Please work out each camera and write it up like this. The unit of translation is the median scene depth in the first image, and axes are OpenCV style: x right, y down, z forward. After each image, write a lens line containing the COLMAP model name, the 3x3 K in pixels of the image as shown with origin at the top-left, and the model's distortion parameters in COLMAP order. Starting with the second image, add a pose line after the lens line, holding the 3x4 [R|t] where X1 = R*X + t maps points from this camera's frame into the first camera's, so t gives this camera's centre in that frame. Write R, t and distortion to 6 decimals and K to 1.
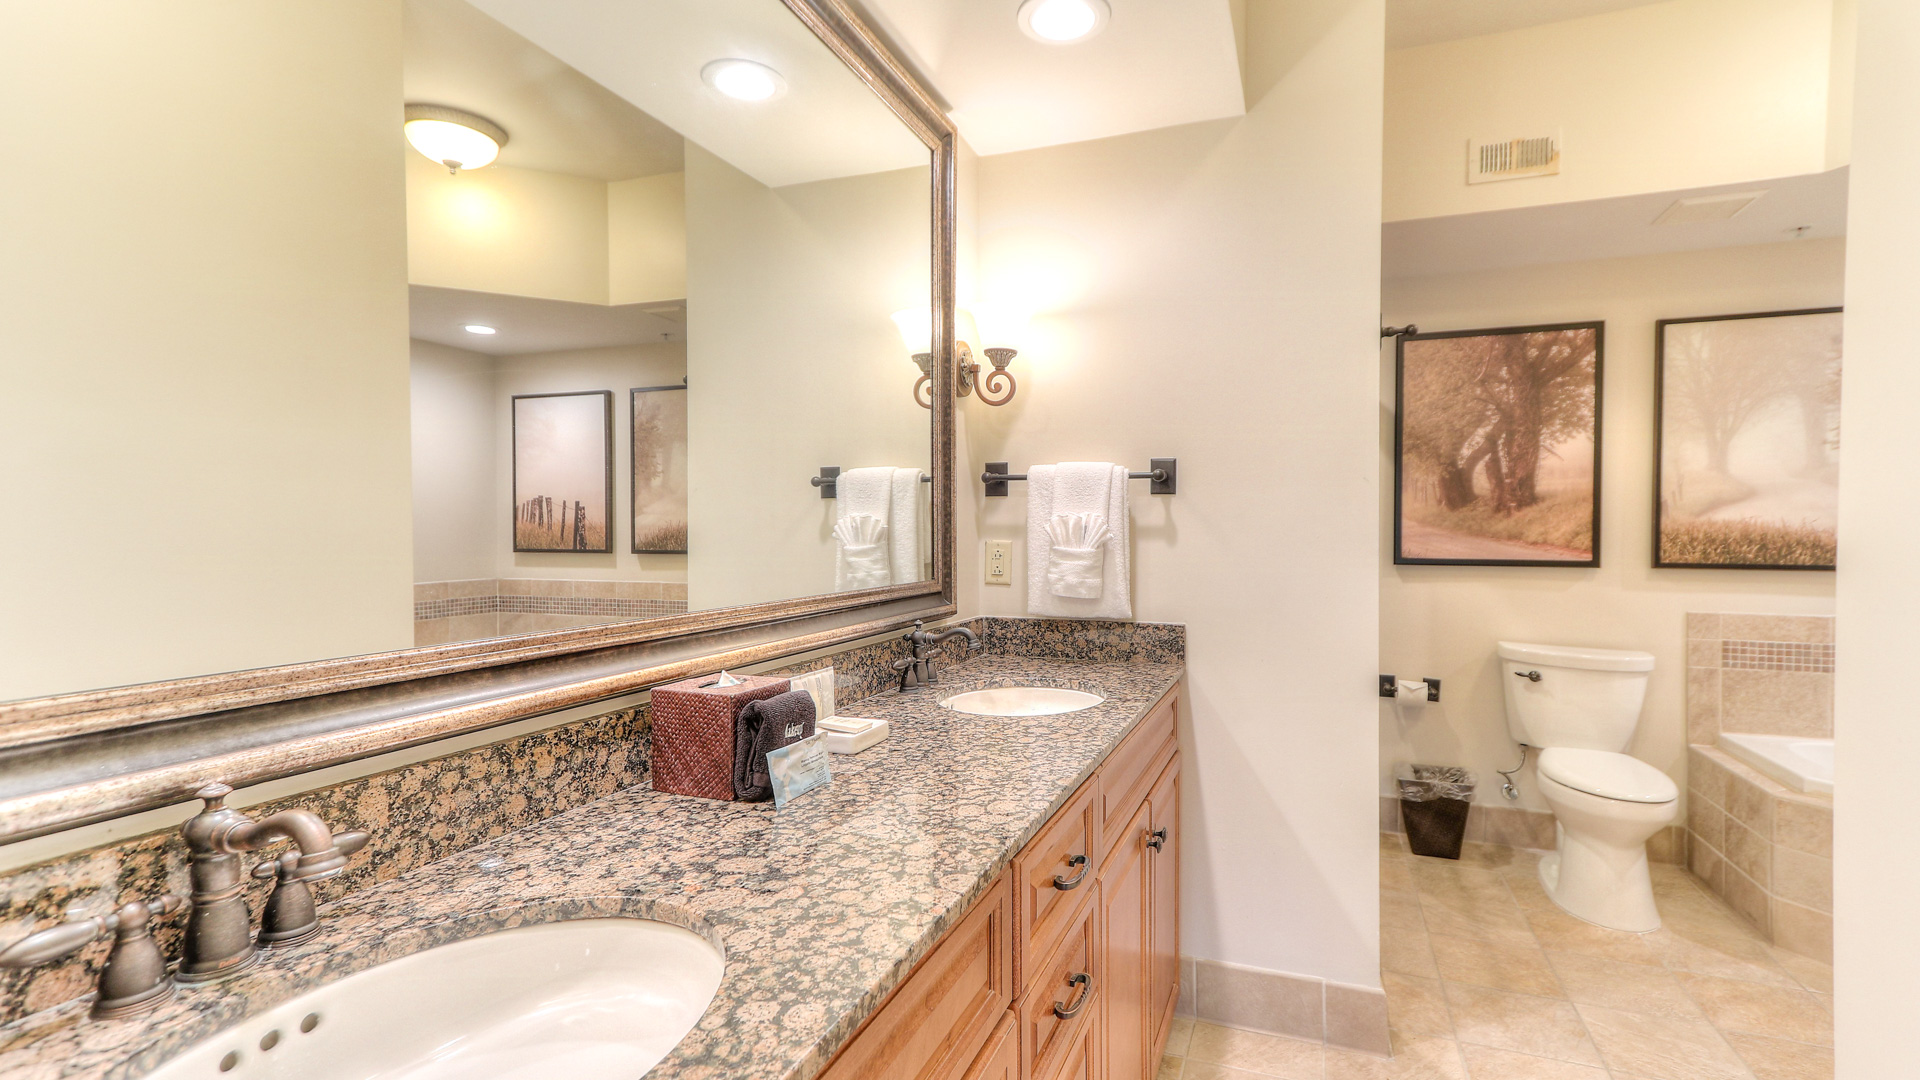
lens RADIAL K [[964.3, 0, 971.4], [0, 964.3, 536.8], [0, 0, 1]] dist [0.024597, 0.001509]
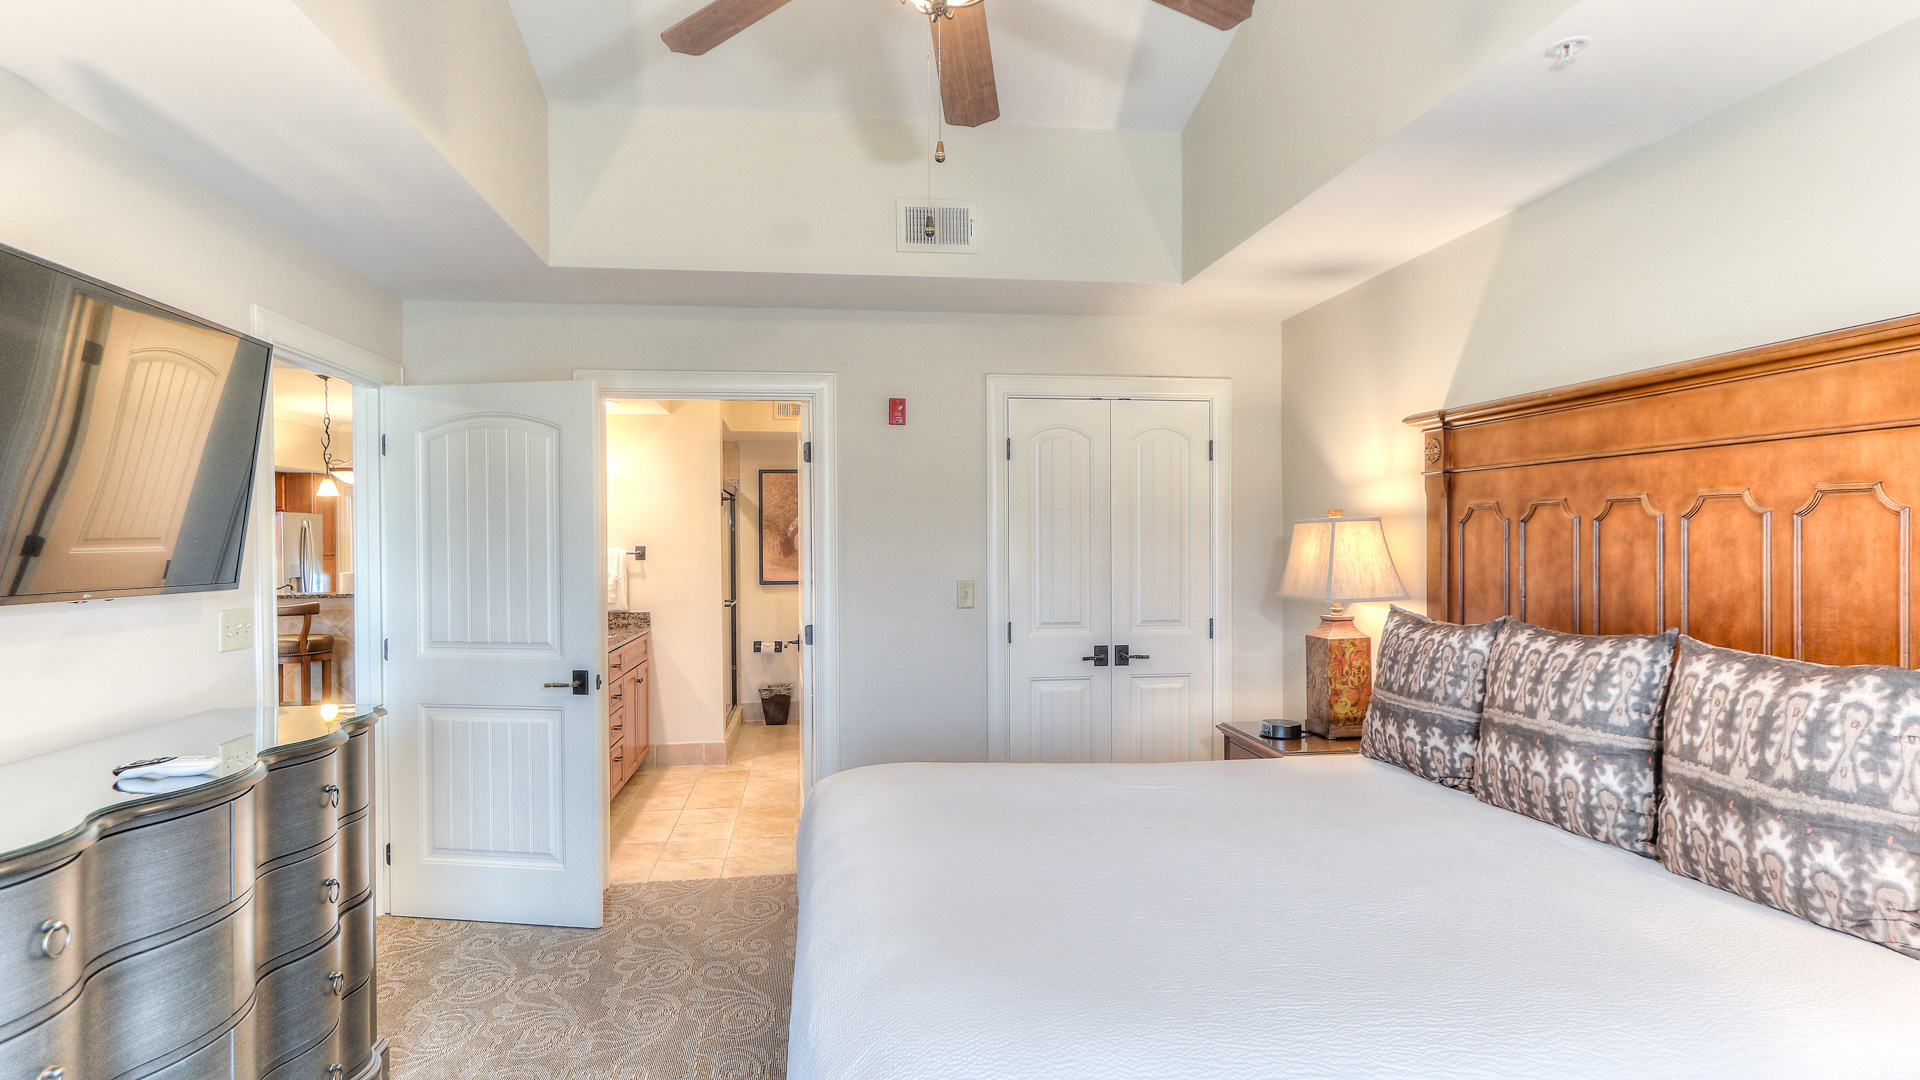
lens RADIAL K [[1036.9, 0, 960.2], [0, 1036.9, 542.5], [0, 0, 1]] dist [-0.001775, -0.000198]
pose [[0.879702, -0.008497, 0.475449, -0.233940], [0.015321, 0.999828, -0.010478, -0.032499], [-0.475278, 0.016502, 0.879681, -1.177553]]
